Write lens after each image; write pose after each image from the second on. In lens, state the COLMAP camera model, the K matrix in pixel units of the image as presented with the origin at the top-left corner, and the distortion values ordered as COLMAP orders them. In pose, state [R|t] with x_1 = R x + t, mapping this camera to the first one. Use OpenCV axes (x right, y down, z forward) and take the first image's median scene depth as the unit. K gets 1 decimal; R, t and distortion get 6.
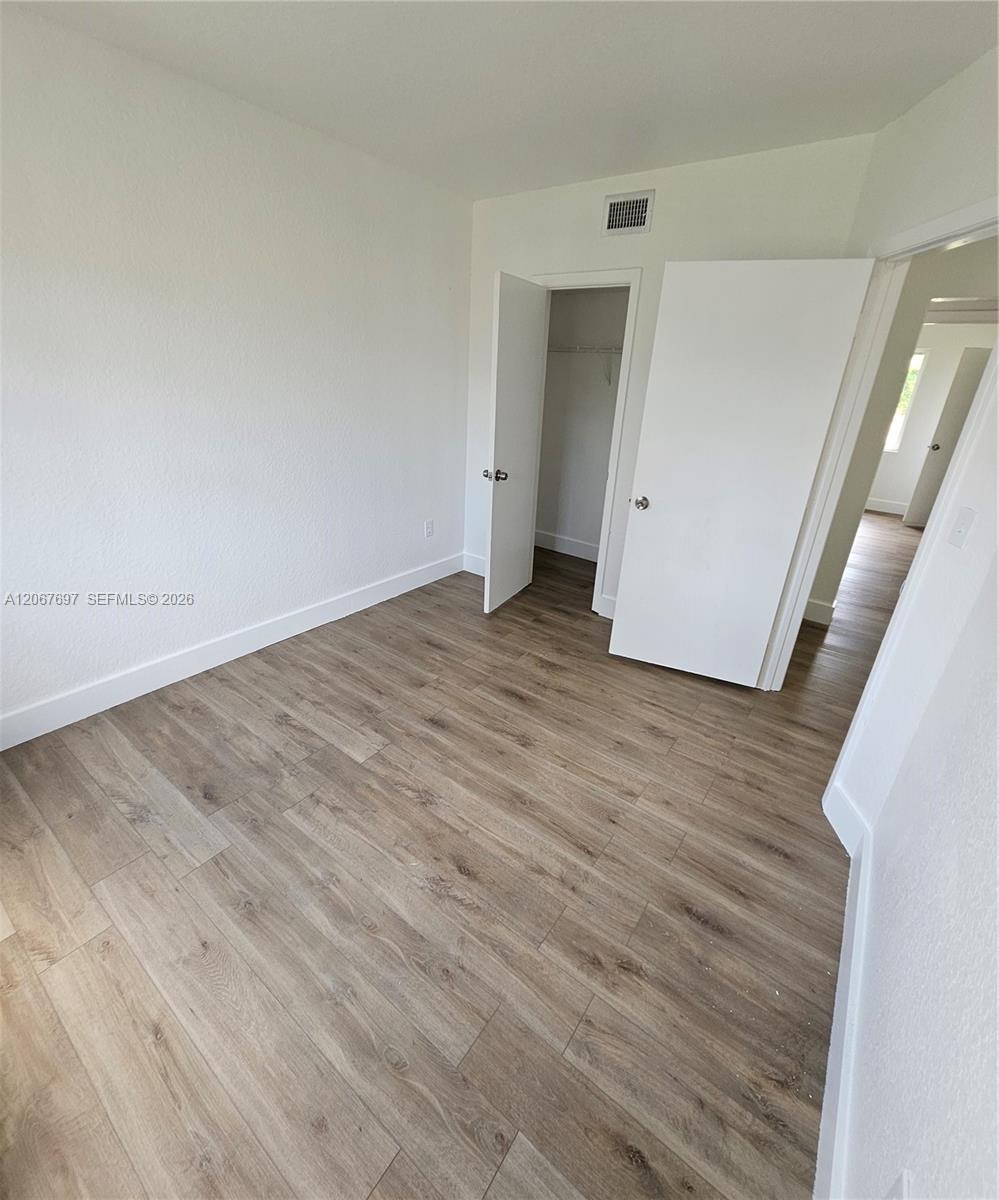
lens RADIAL K [[520.9, 0, 502.8], [0, 520.9, 593.2], [0, 0, 1]] dist [0.001401, 0.000144]
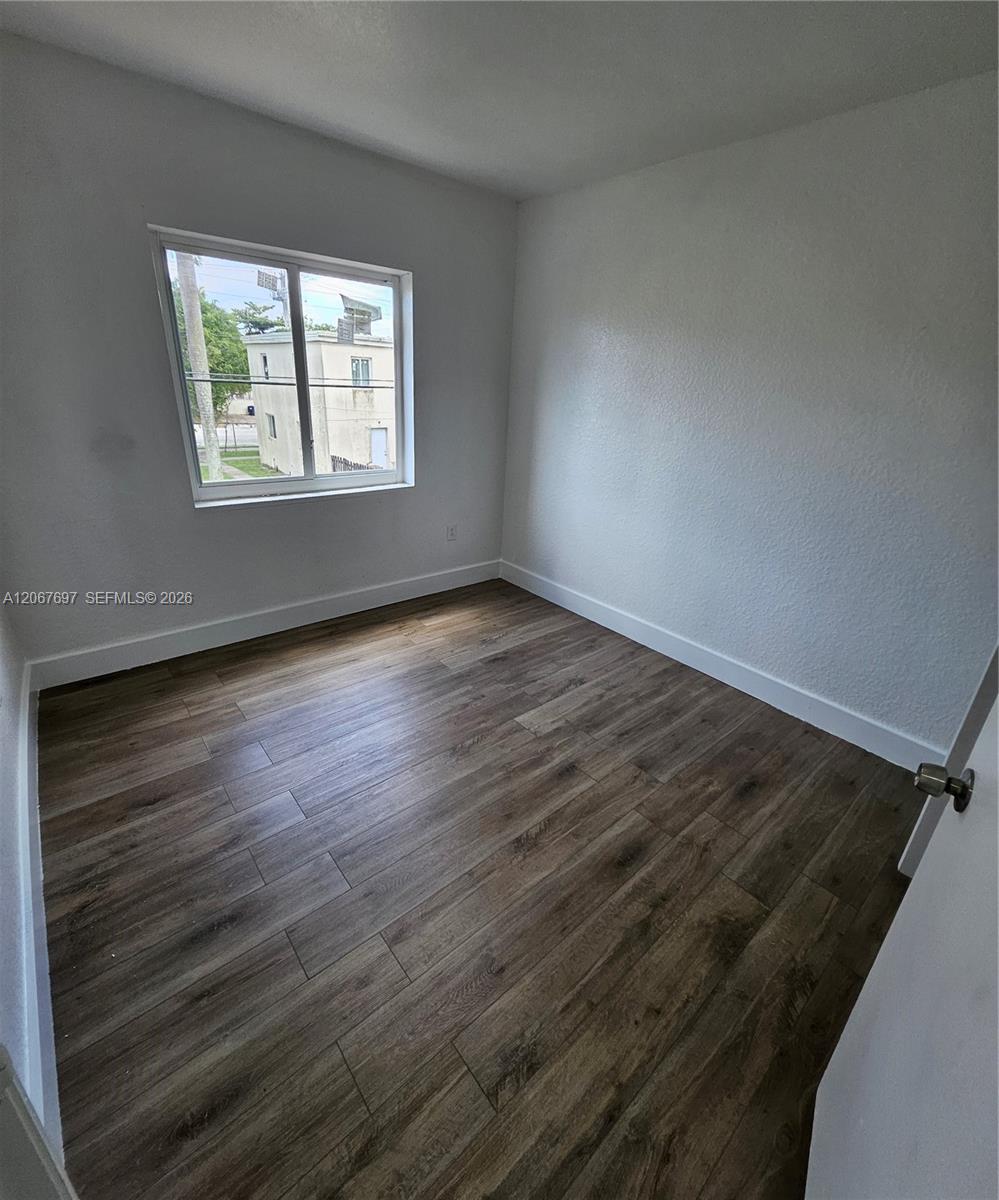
lens RADIAL K [[520.9, 0, 502.8], [0, 520.9, 593.2], [0, 0, 1]] dist [0.001401, 0.000144]
pose [[-0.221959, 0.313024, -0.923445, 0.671200], [-0.444187, 0.810629, 0.381547, -0.308738], [0.868005, 0.494870, -0.040886, 0.850183]]
